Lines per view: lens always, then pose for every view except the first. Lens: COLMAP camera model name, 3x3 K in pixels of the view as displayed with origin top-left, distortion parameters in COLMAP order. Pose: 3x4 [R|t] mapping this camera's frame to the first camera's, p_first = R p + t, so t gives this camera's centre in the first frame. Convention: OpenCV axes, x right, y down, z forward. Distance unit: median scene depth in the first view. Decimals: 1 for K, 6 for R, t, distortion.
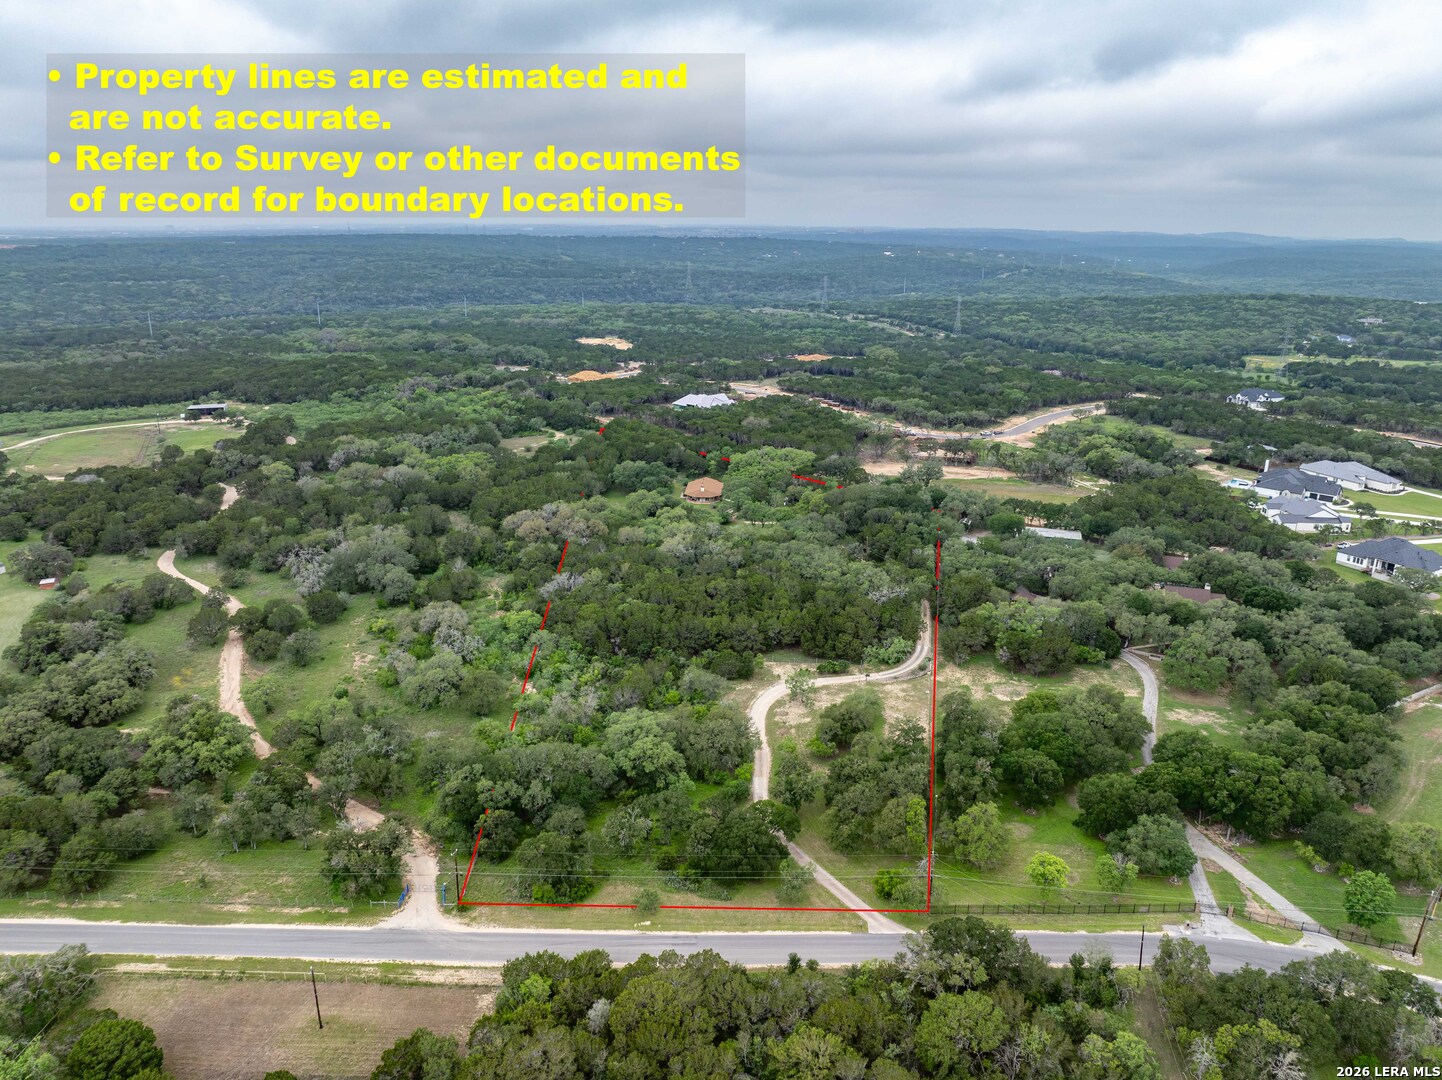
lens RADIAL K [[1014.4, 0, 721.0], [0, 1014.4, 540.0], [0, 0, 1]] dist [-0.036490, 0.001523]
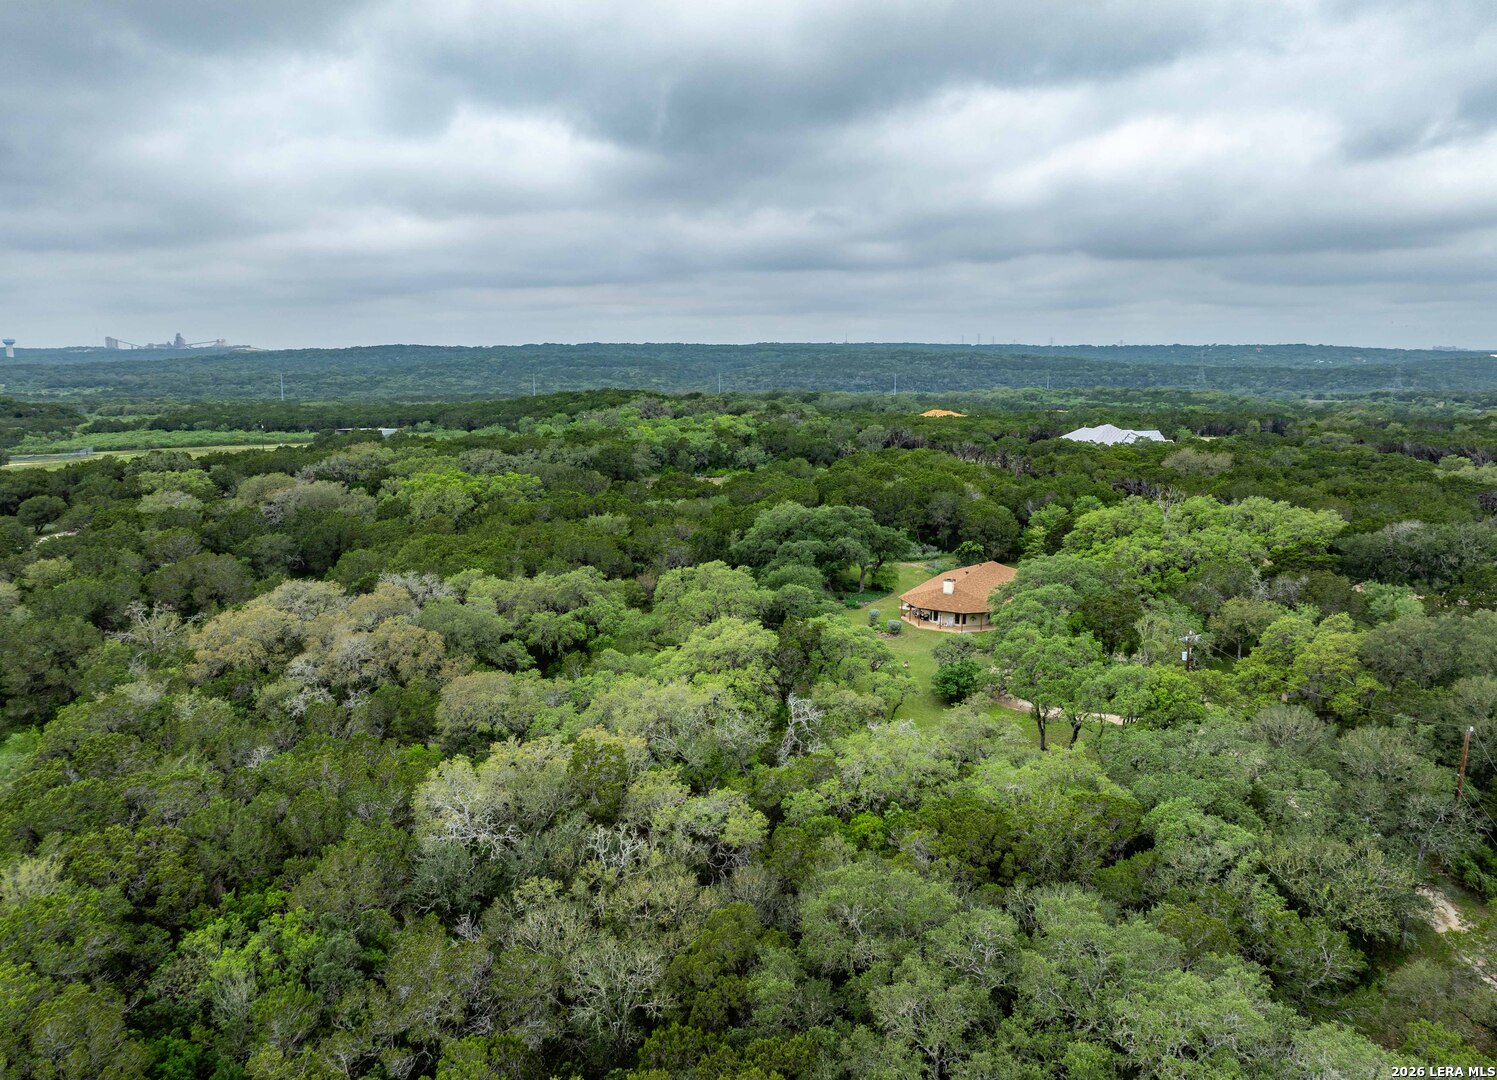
lens RADIAL K [[1061.3, 0, 748.6], [0, 1061.3, 510.6], [0, 0, 1]] dist [-0.008200, -0.004496]
pose [[0.898164, 0.054488, -0.436272, 0.115775], [-0.121822, 0.984281, -0.127867, -0.035426], [0.422447, 0.167993, 0.890683, 1.035488]]
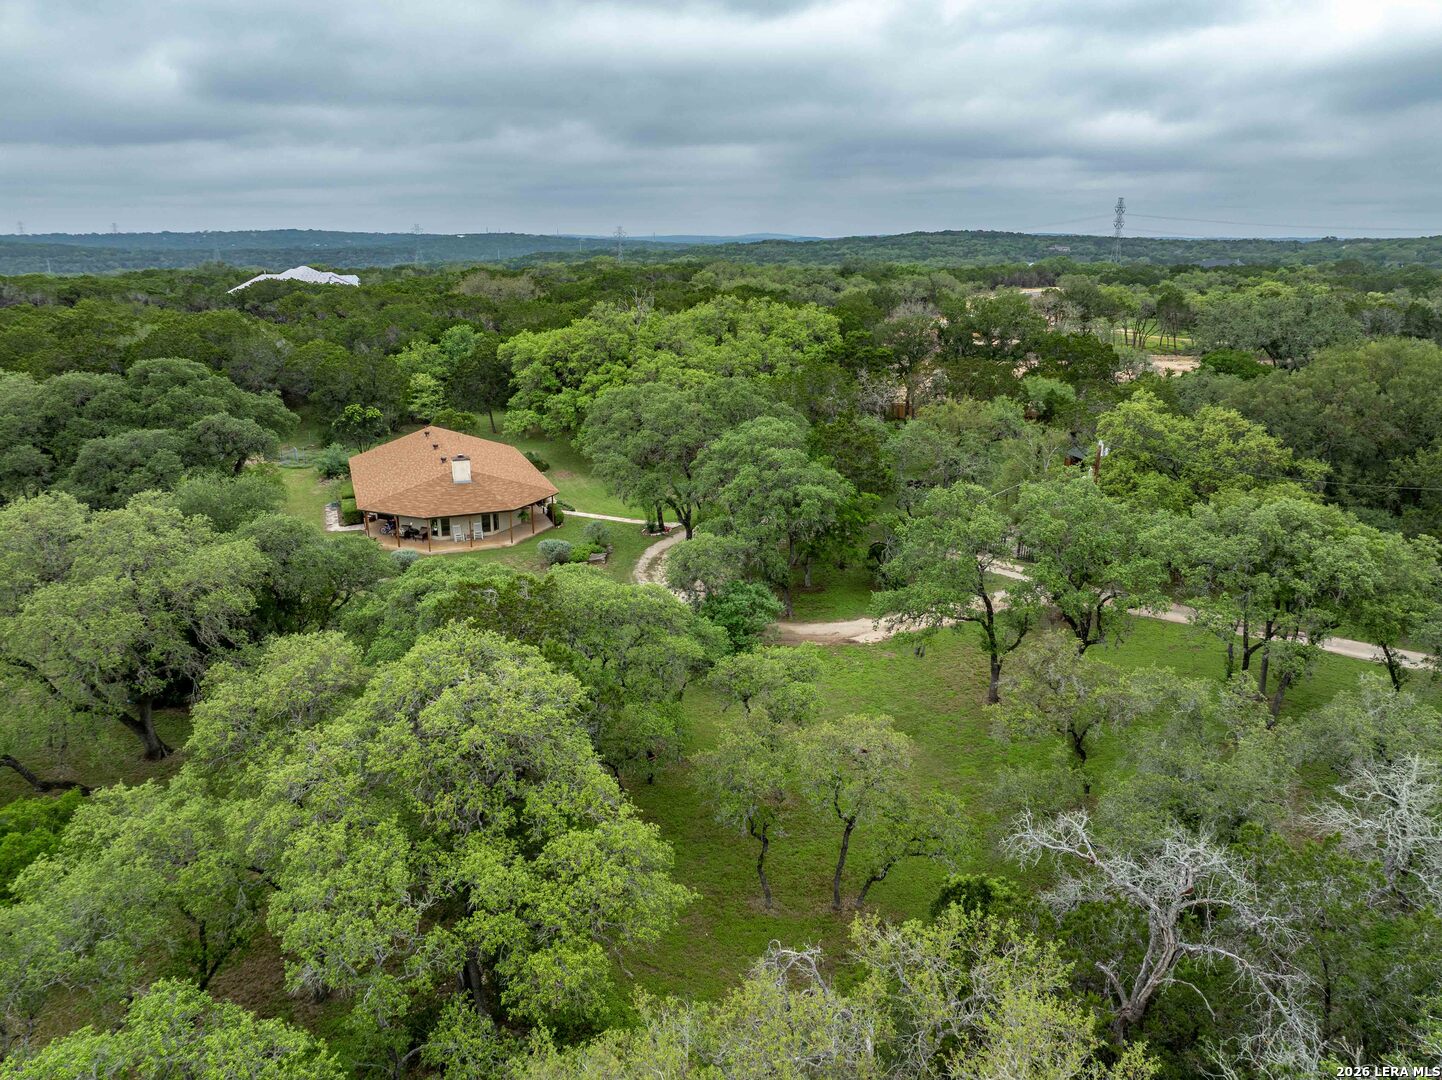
lens RADIAL K [[1014.4, 0, 721.0], [0, 1014.4, 540.0], [0, 0, 1]] dist [-0.036490, 0.001523]
pose [[0.909994, -0.128655, 0.394157, -0.077081], [0.133783, 0.990904, 0.014570, -0.053866], [-0.392446, 0.039472, 0.918928, 1.278594]]
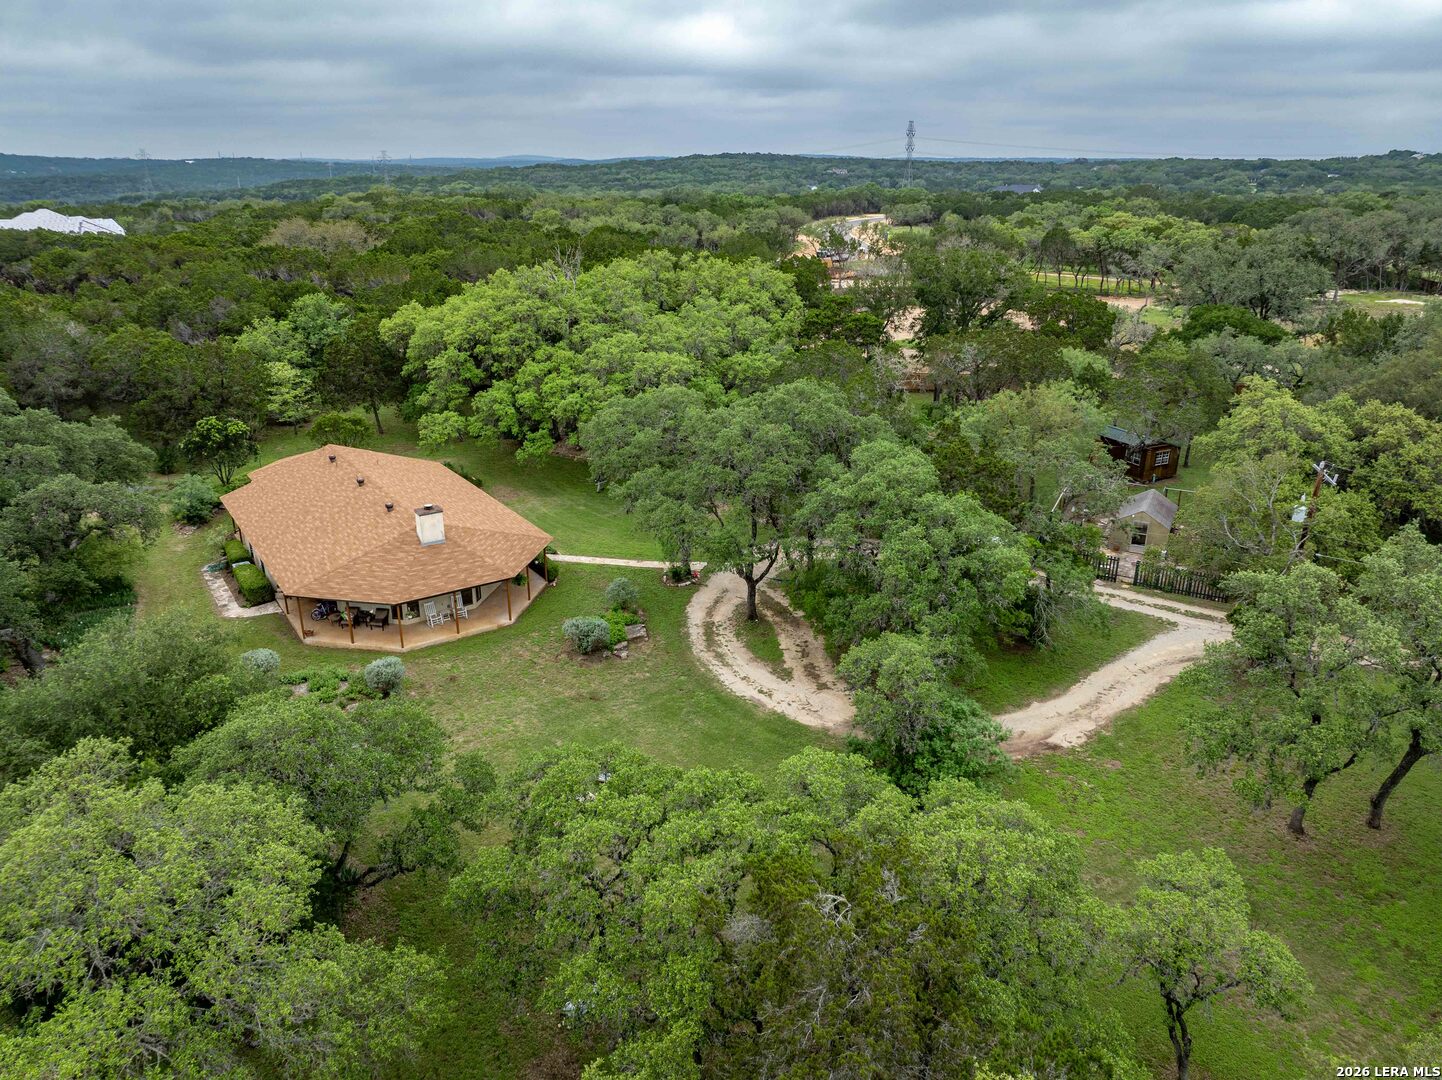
lens RADIAL K [[1013.0, 0, 721.0], [0, 1013.0, 540.0], [0, 0, 1]] dist [-0.034604, -0.006534]
pose [[0.794826, -0.223401, 0.564219, -0.098121], [0.189664, 0.974645, 0.118724, -0.089874], [-0.576436, 0.012647, 0.817044, 1.369142]]
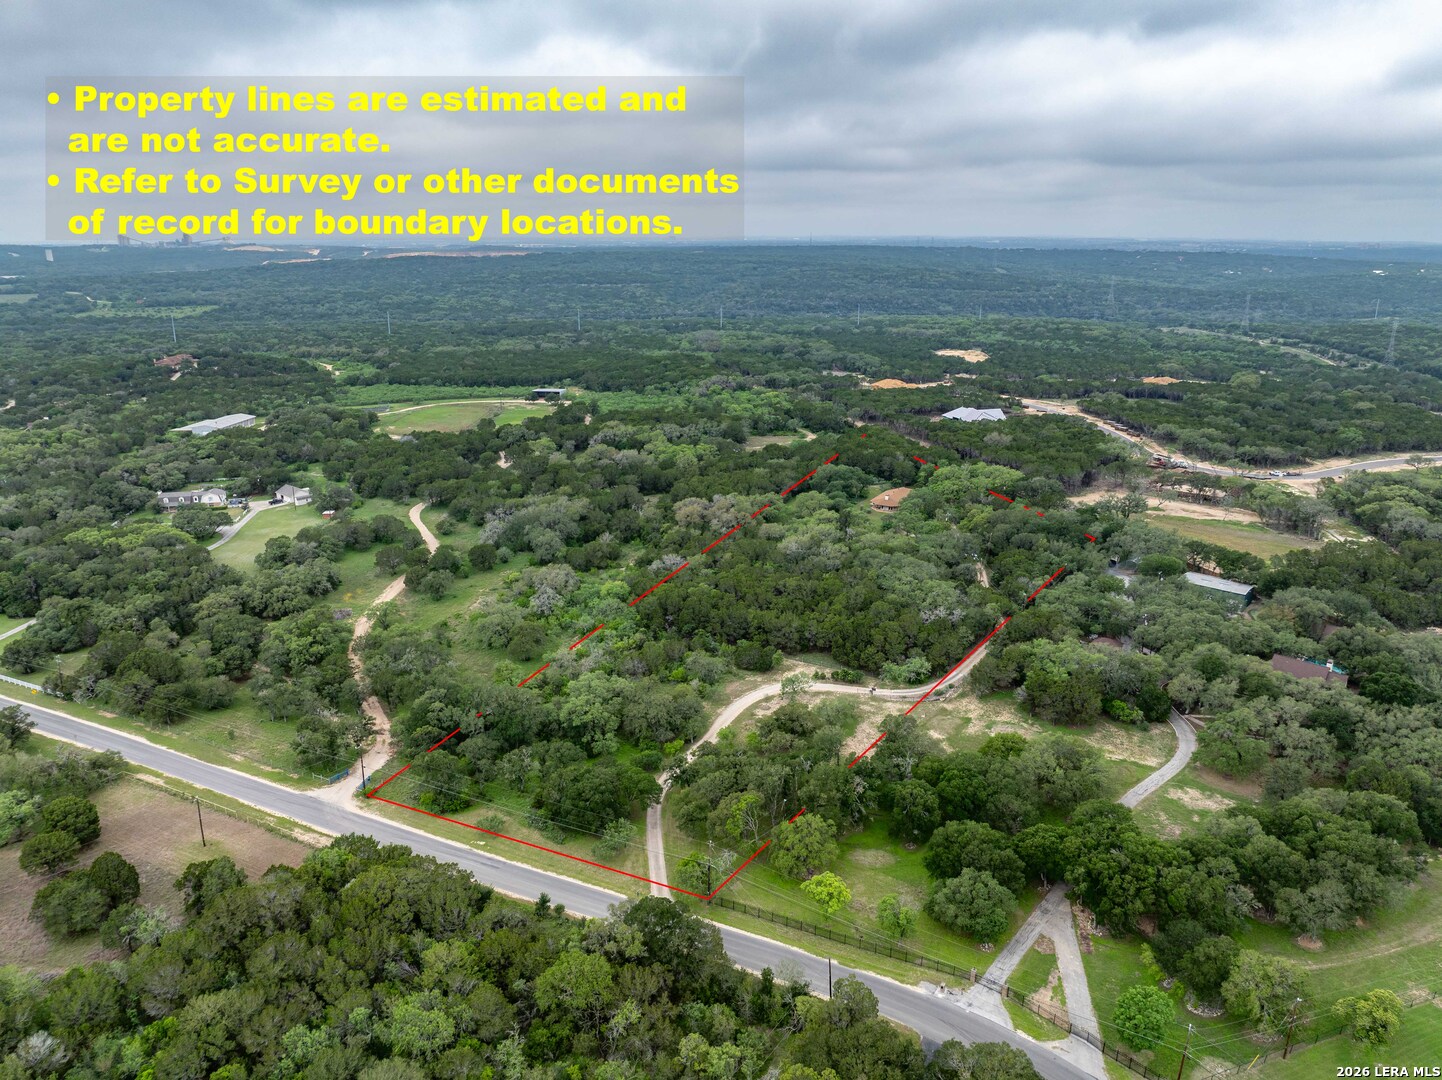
lens RADIAL K [[1013.0, 0, 721.0], [0, 1013.0, 540.0], [0, 0, 1]] dist [-0.034604, -0.006534]
pose [[0.902388, 0.118056, -0.414437, 0.397306], [-0.122671, 0.992325, 0.015571, -0.006835], [0.413095, 0.036788, 0.909945, 0.042724]]
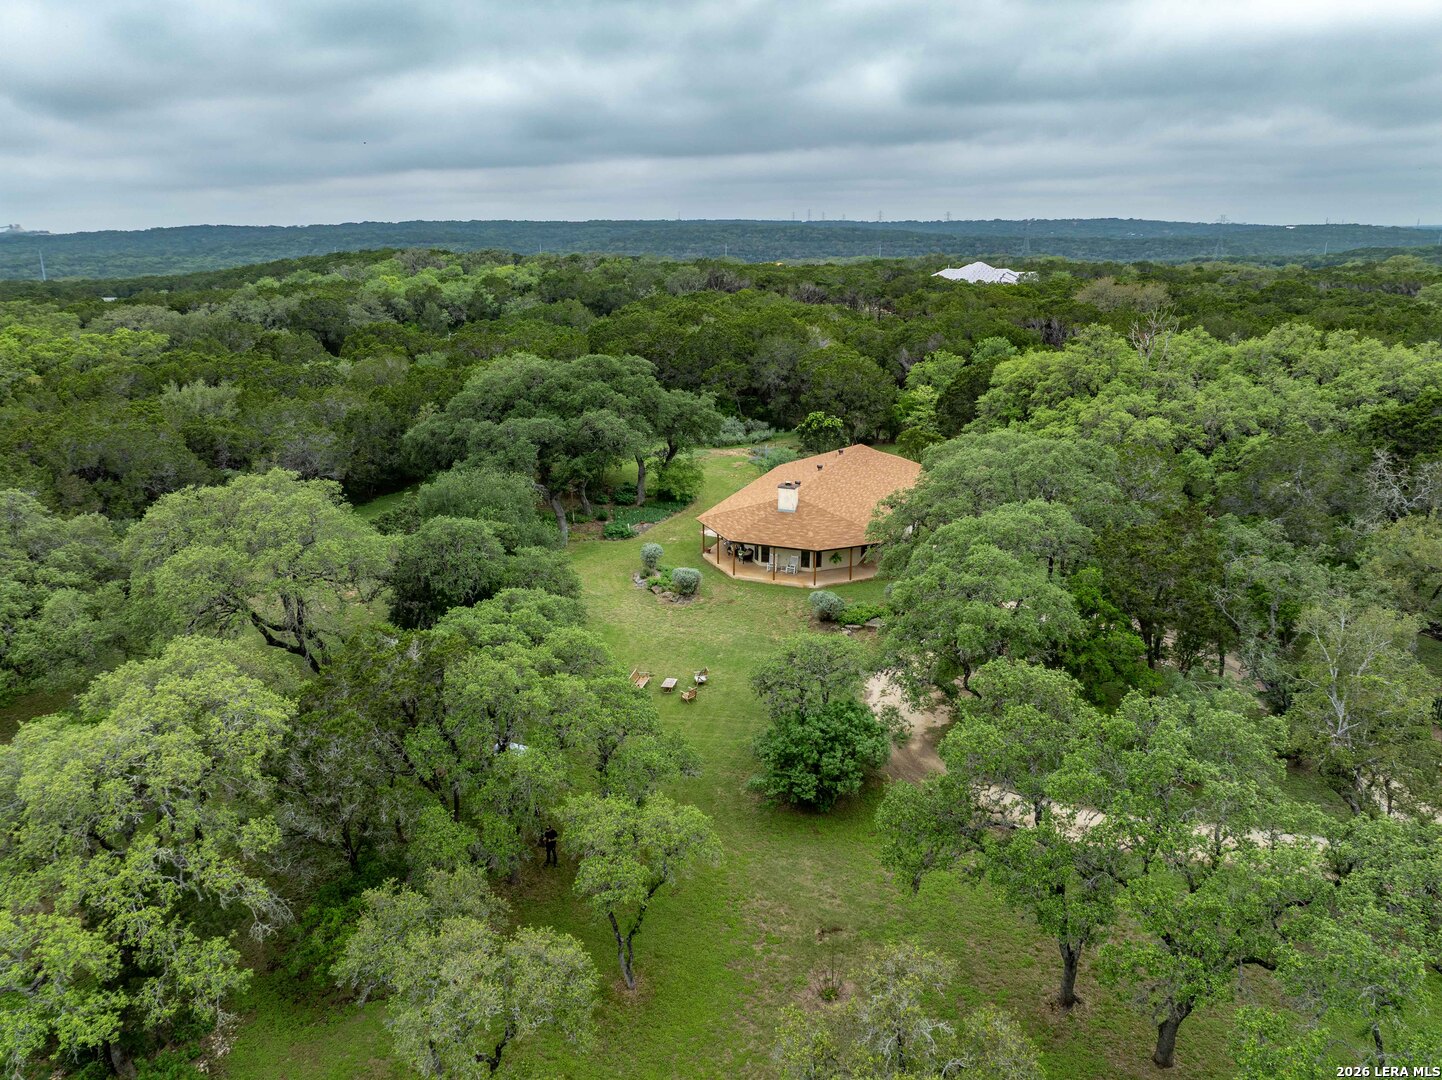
lens RADIAL K [[1013.0, 0, 721.0], [0, 1013.0, 540.0], [0, 0, 1]] dist [-0.034604, -0.006534]
pose [[0.947027, 0.077189, -0.311741, 0.041003], [-0.079610, 0.996814, 0.004972, -0.067958], [0.311132, 0.020110, 0.950154, 1.306860]]
